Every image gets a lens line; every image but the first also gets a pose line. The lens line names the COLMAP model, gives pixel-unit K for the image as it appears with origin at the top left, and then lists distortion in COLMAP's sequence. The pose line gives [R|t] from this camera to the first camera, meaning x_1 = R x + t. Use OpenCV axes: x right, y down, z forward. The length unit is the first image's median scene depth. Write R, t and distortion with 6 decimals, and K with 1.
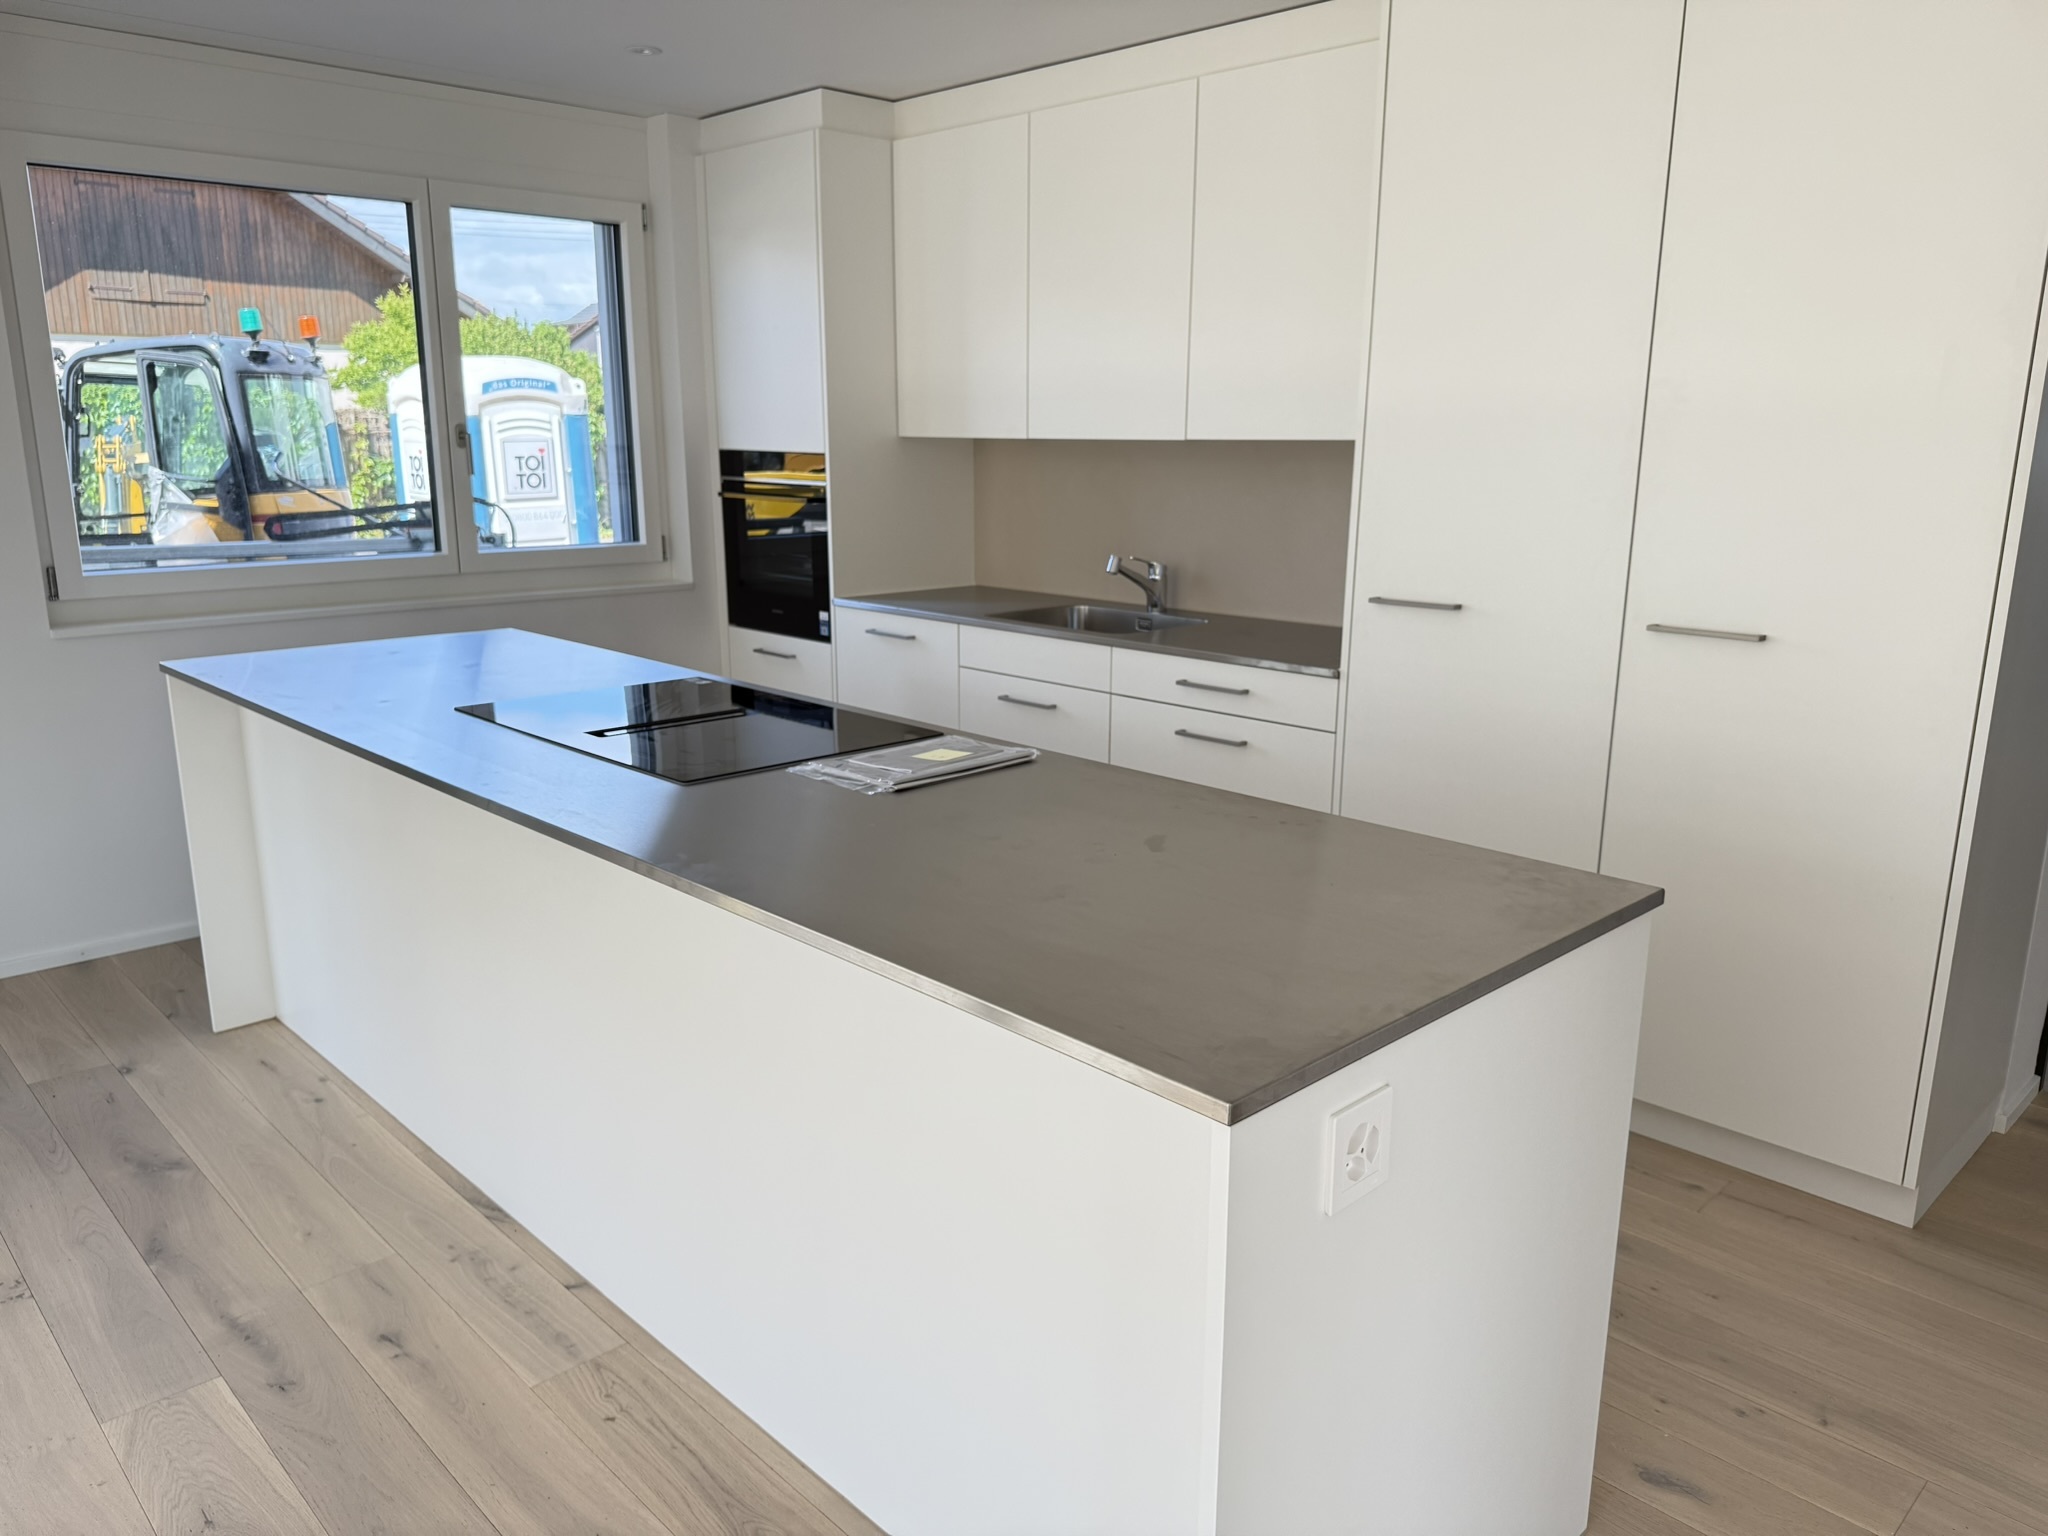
lens RADIAL K [[1447.8, 0, 1025.4], [0, 1447.8, 772.8], [0, 0, 1]] dist [0.045685, 0.000508]
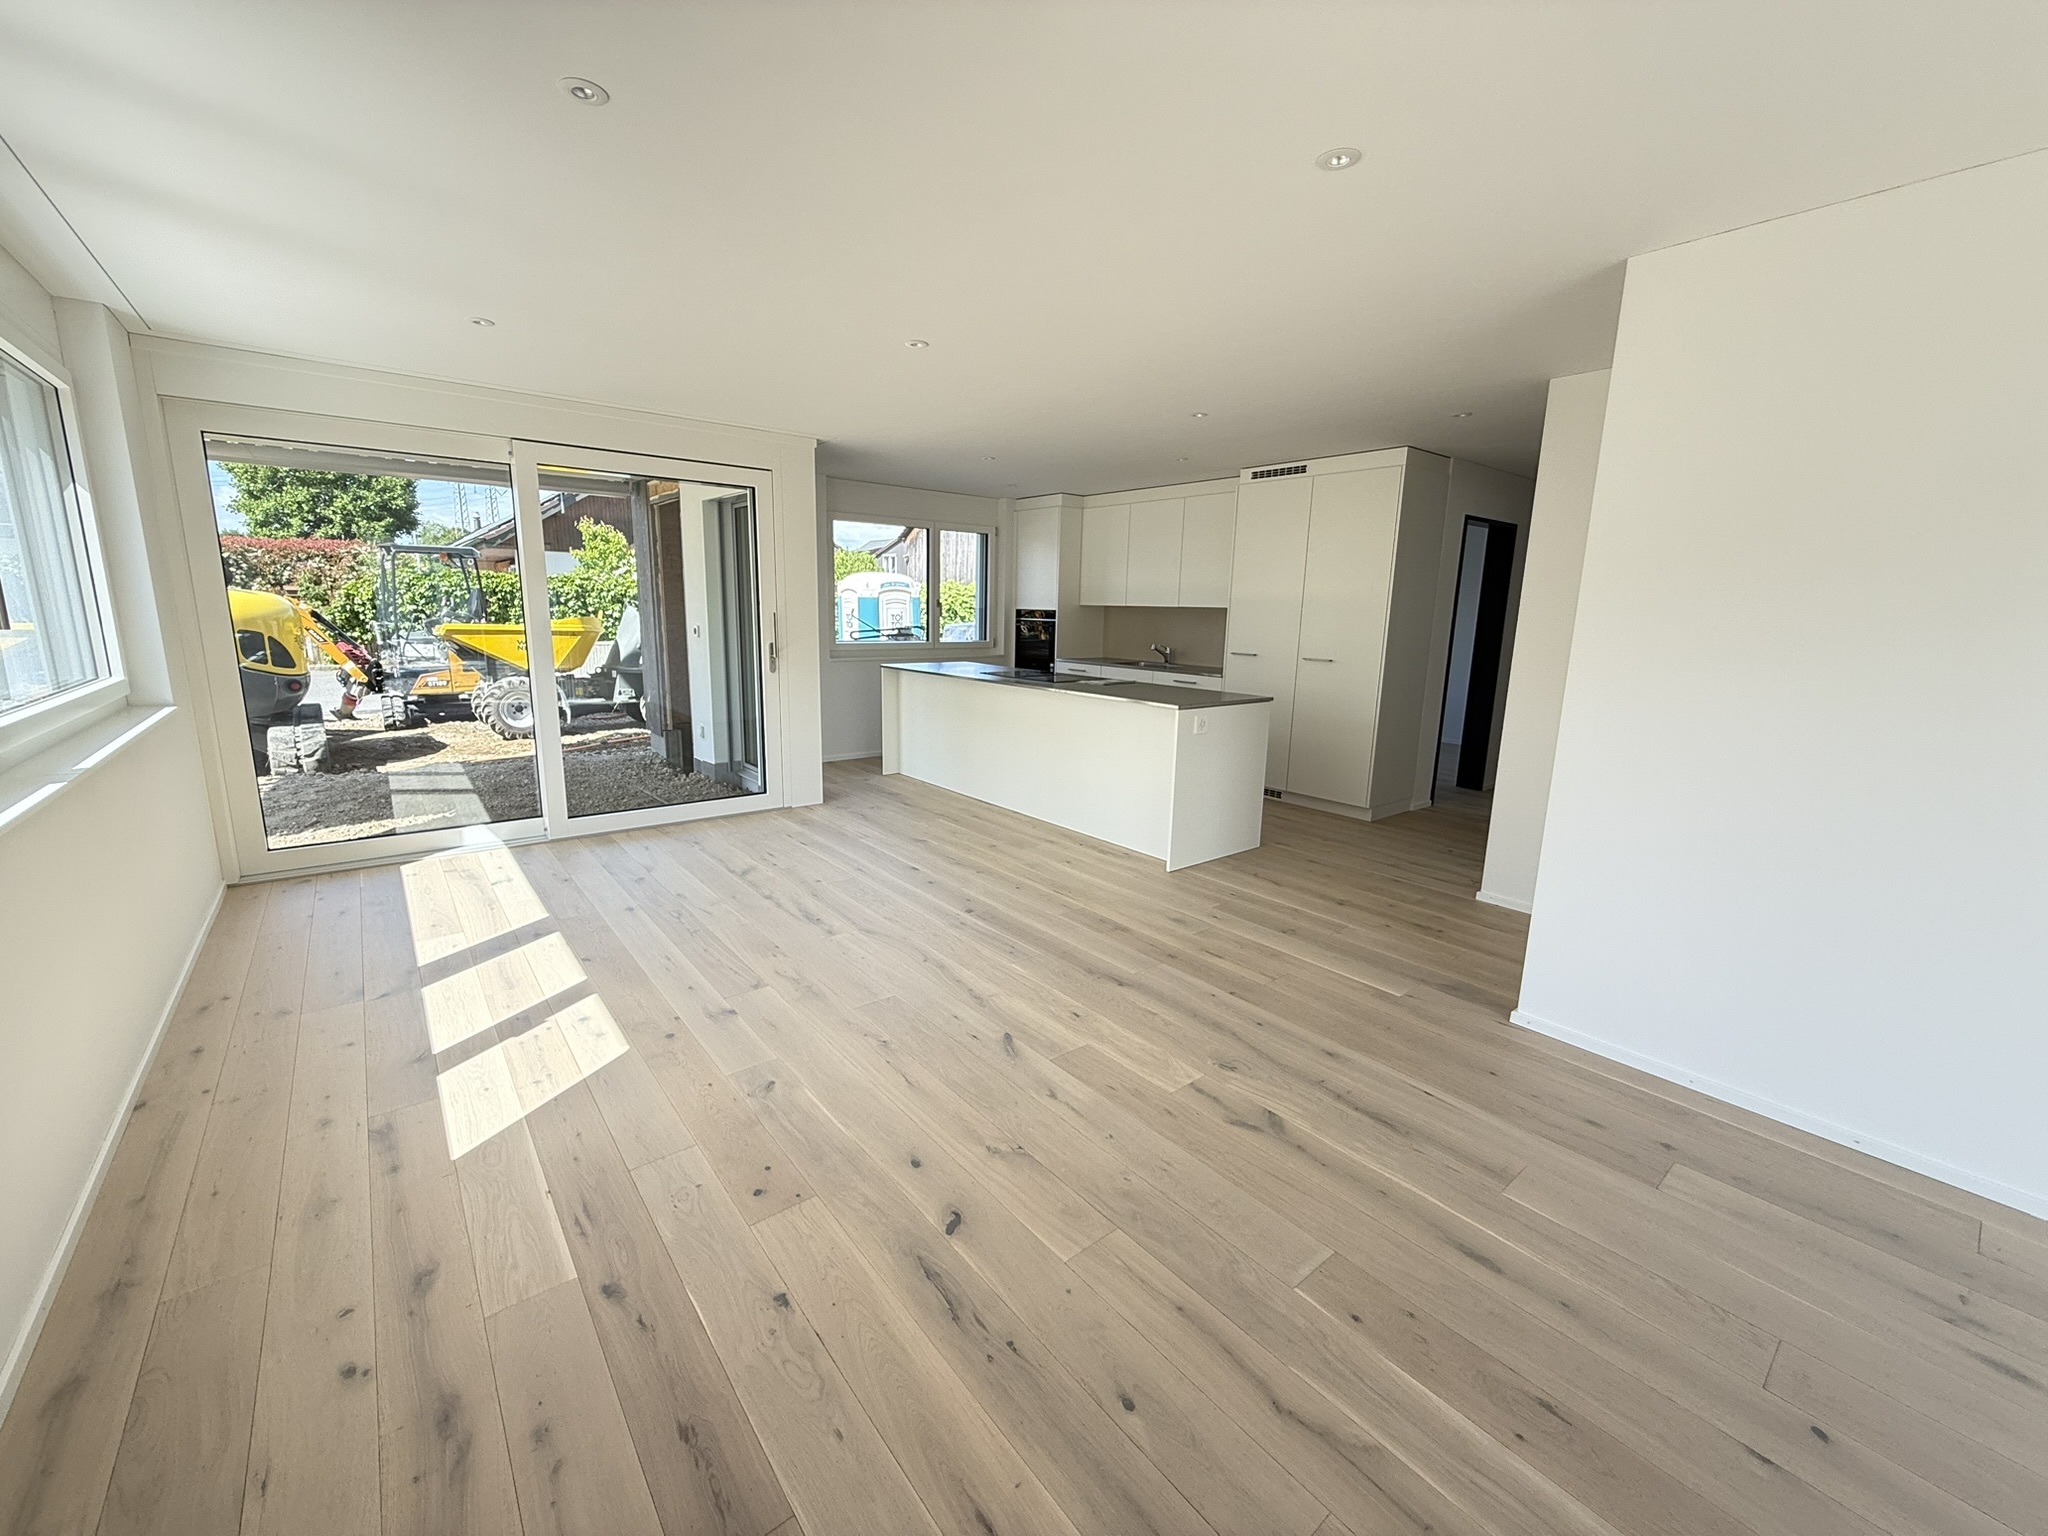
lens RADIAL K [[822.7, 0, 1015.2], [0, 822.7, 762.5], [0, 0, 1]] dist [-0.000408, -0.000001]
pose [[0.995543, 0.031866, -0.088761, -0.059145], [-0.035999, 0.998322, -0.045360, 0.162871], [0.087167, 0.048353, 0.995020, -0.638865]]
